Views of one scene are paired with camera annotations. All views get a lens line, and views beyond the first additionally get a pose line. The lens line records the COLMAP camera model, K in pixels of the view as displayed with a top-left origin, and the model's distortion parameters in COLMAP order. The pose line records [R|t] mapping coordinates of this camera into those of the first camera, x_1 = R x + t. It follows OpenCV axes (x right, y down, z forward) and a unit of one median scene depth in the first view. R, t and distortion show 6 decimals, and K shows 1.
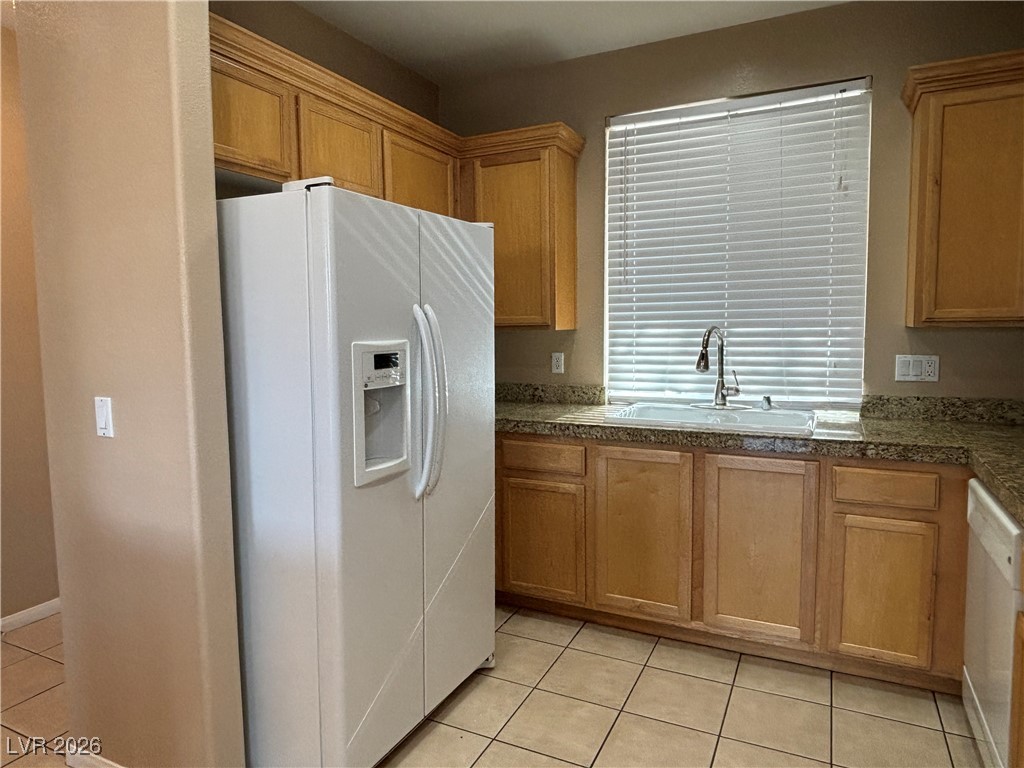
lens RADIAL K [[645.9, 0, 508.8], [0, 645.9, 378.1], [0, 0, 1]] dist [0.050683, -0.067164]
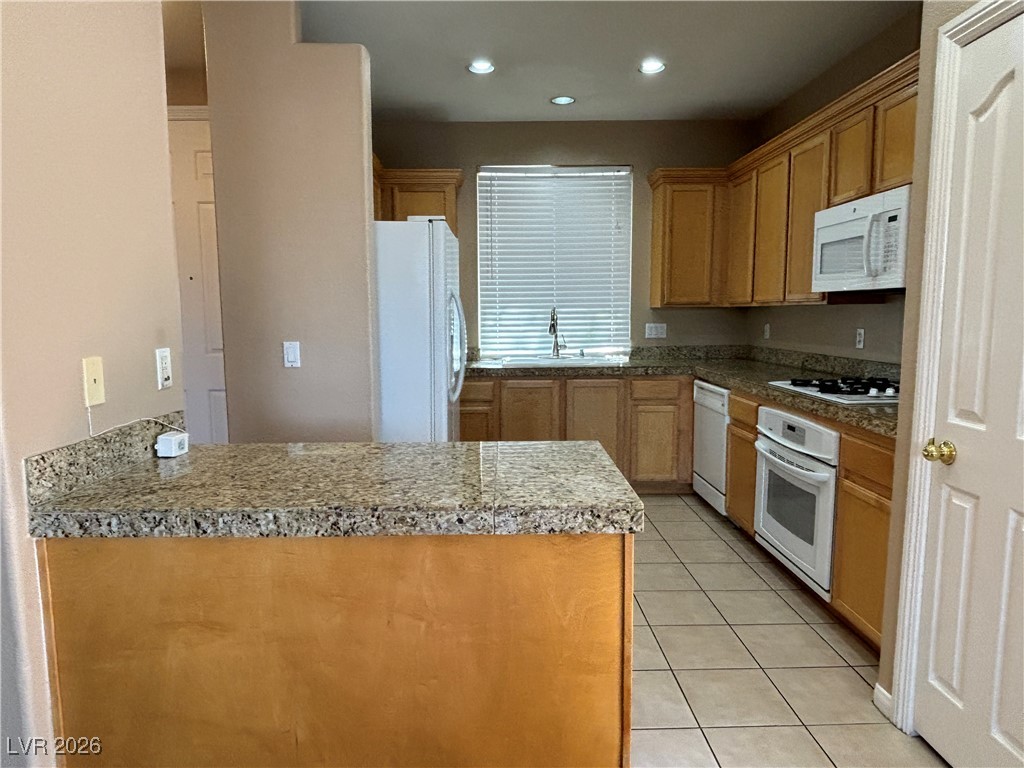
lens RADIAL K [[647.0, 0, 507.8], [0, 647.0, 388.6], [0, 0, 1]] dist [0.057289, -0.066891]
pose [[0.884431, -0.046616, 0.464337, -0.586824], [0.035050, 0.998823, 0.033514, 0.070573], [-0.465353, -0.013366, 0.885024, -0.413772]]
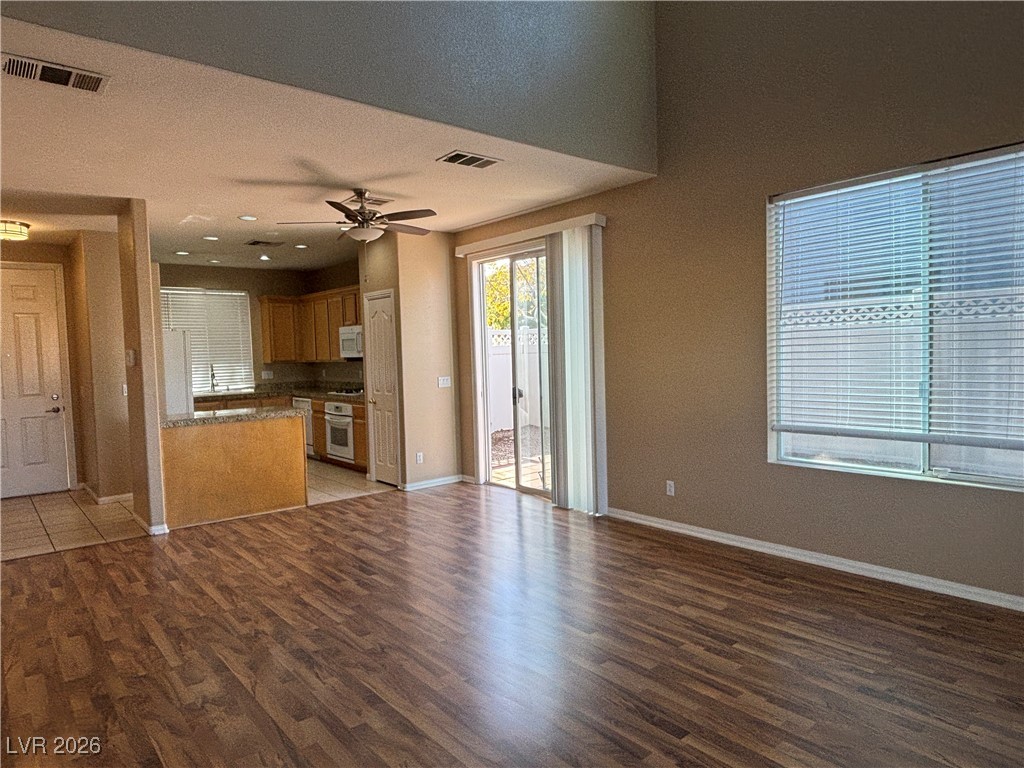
lens RADIAL K [[645.5, 0, 513.4], [0, 645.5, 387.5], [0, 0, 1]] dist [0.056221, -0.080539]
pose [[0.399078, -0.050249, 0.915539, -2.012818], [0.101758, 0.994756, 0.010241, 0.148031], [-0.911253, 0.089076, 0.402098, -1.573105]]
